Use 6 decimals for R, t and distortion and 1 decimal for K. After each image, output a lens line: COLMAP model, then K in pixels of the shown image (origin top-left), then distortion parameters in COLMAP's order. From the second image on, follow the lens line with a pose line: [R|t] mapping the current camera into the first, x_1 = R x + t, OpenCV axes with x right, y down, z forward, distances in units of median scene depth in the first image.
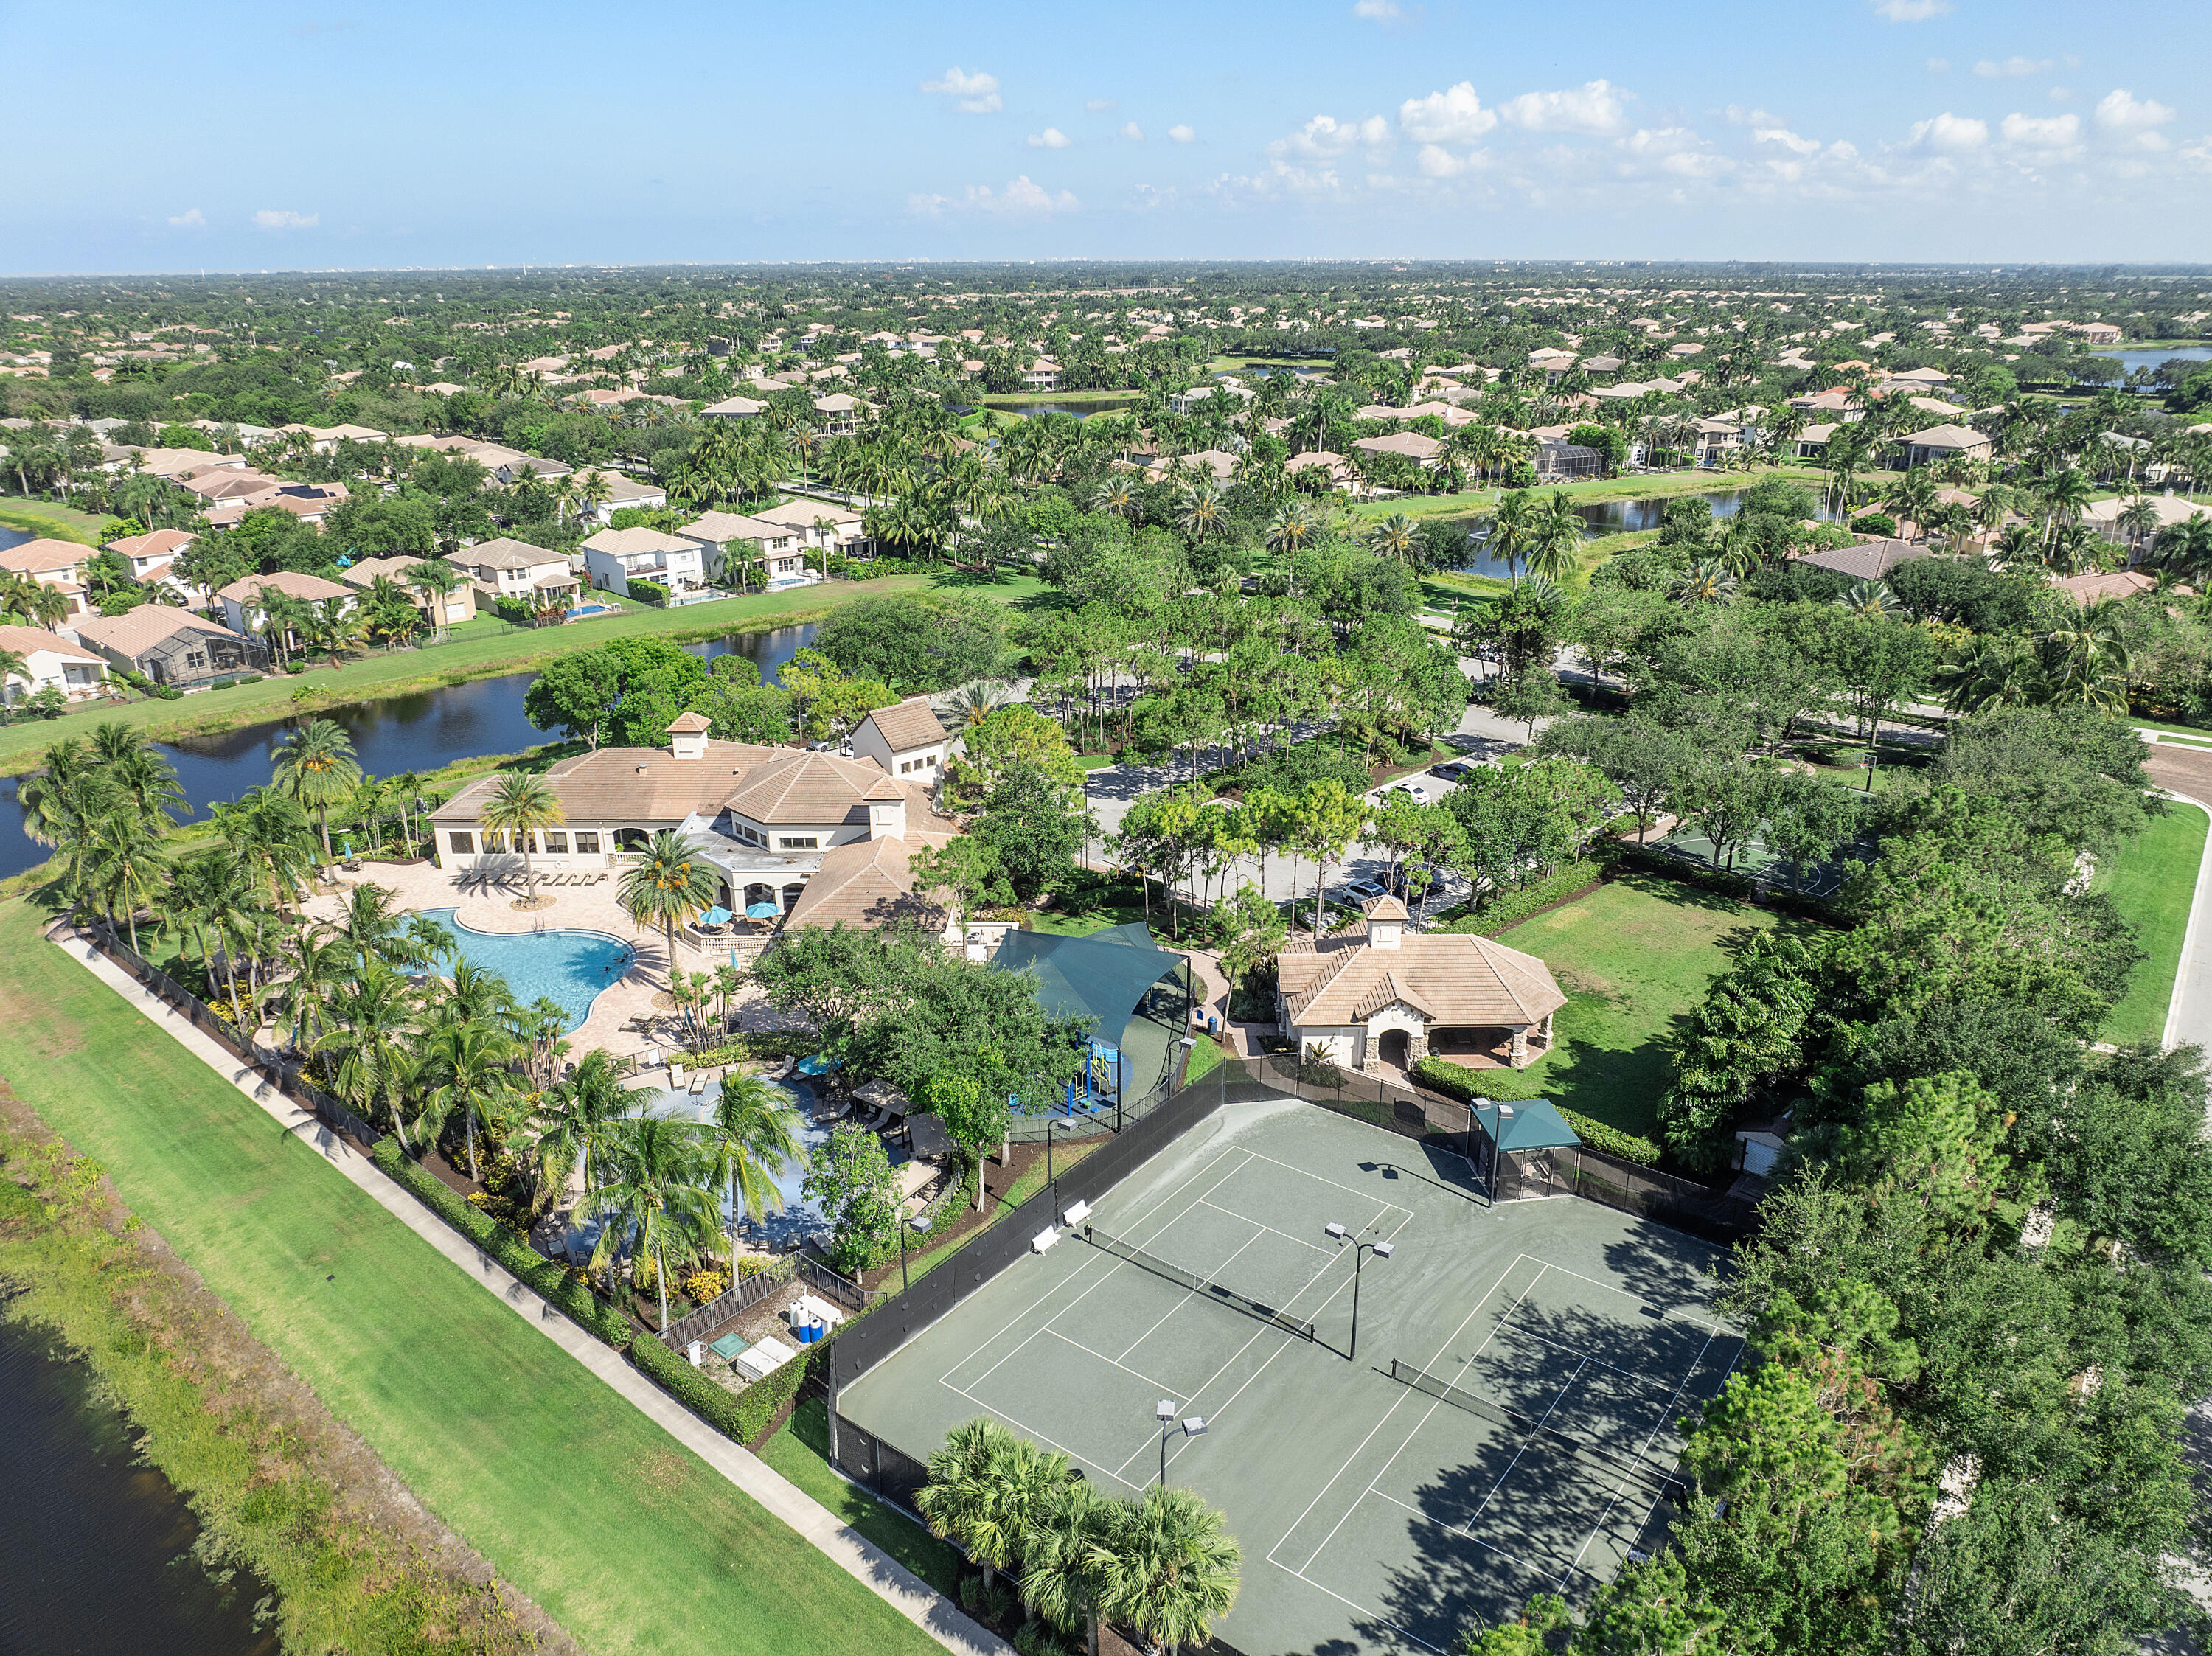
lens RADIAL K [[1537.3, 0, 1123.5], [0, 1537.3, 829.3], [0, 0, 1]] dist [-0.046867, 0.007721]
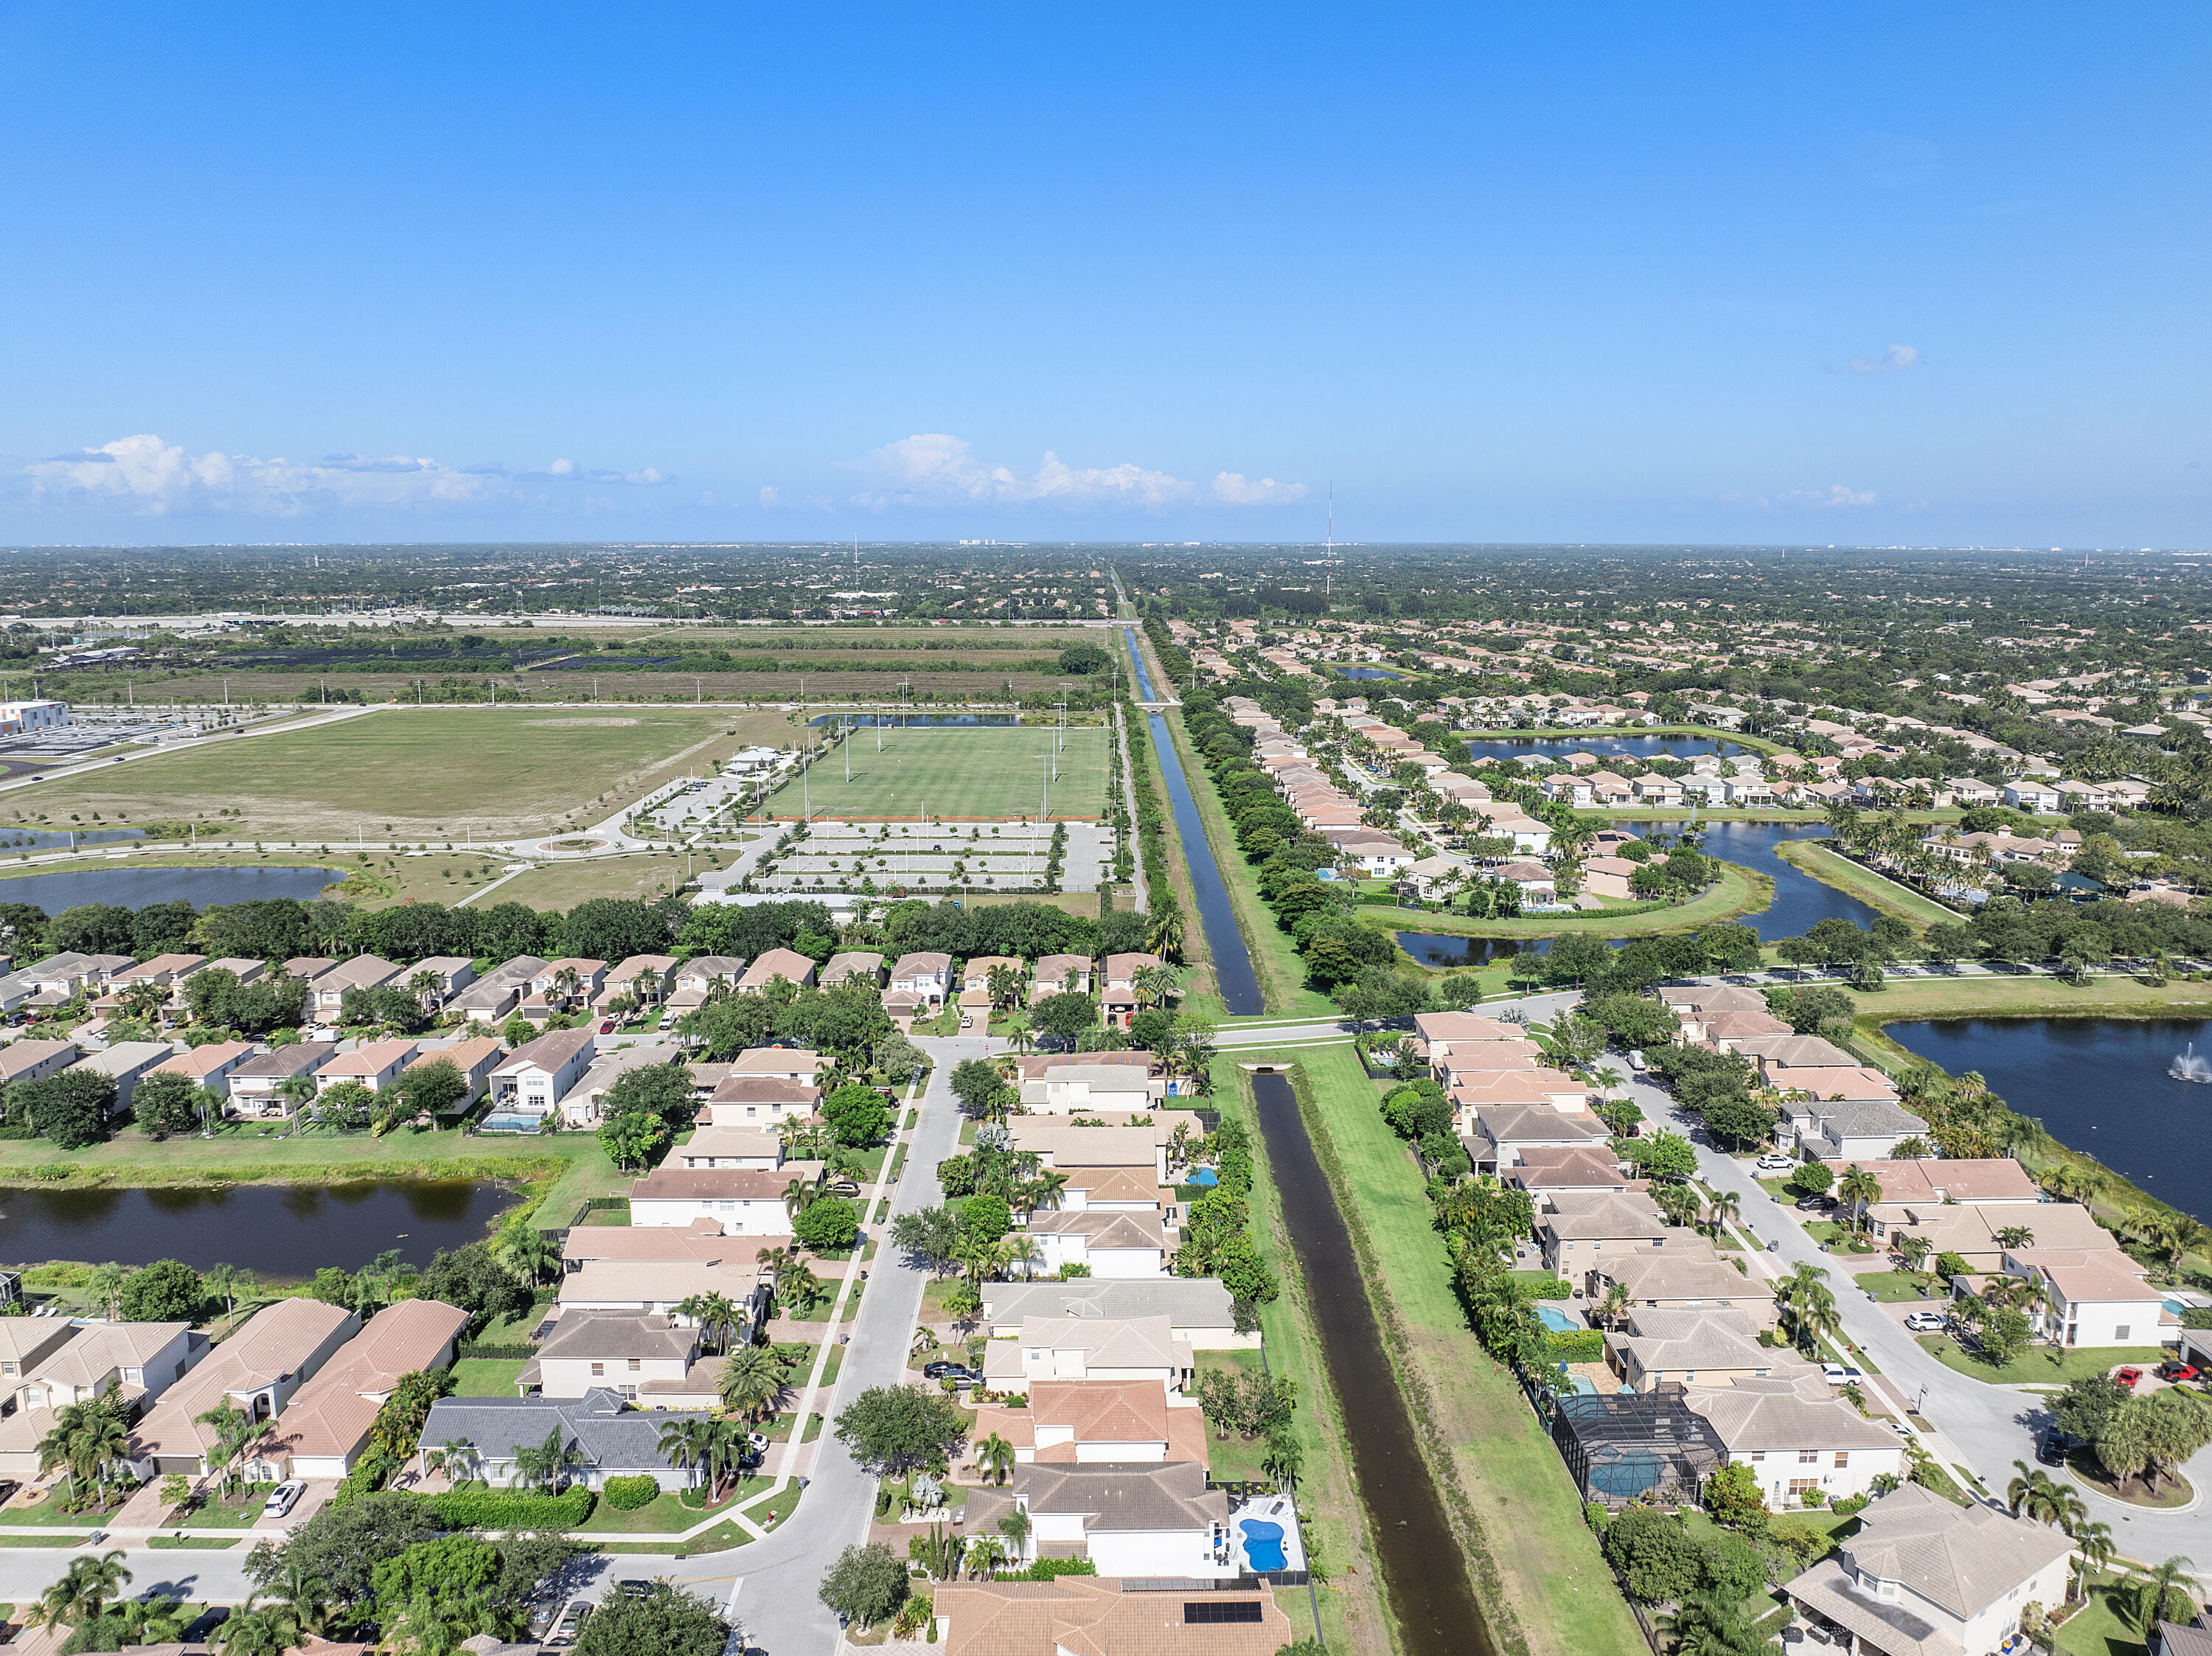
lens RADIAL K [[1537.3, 0, 1123.5], [0, 1537.3, 829.3], [0, 0, 1]] dist [-0.046867, 0.007721]
pose [[0.606471, 0.150633, -0.780707, 0.548684], [-0.278885, 0.959809, -0.031455, 0.277571], [0.744591, 0.236804, 0.624105, -1.218134]]
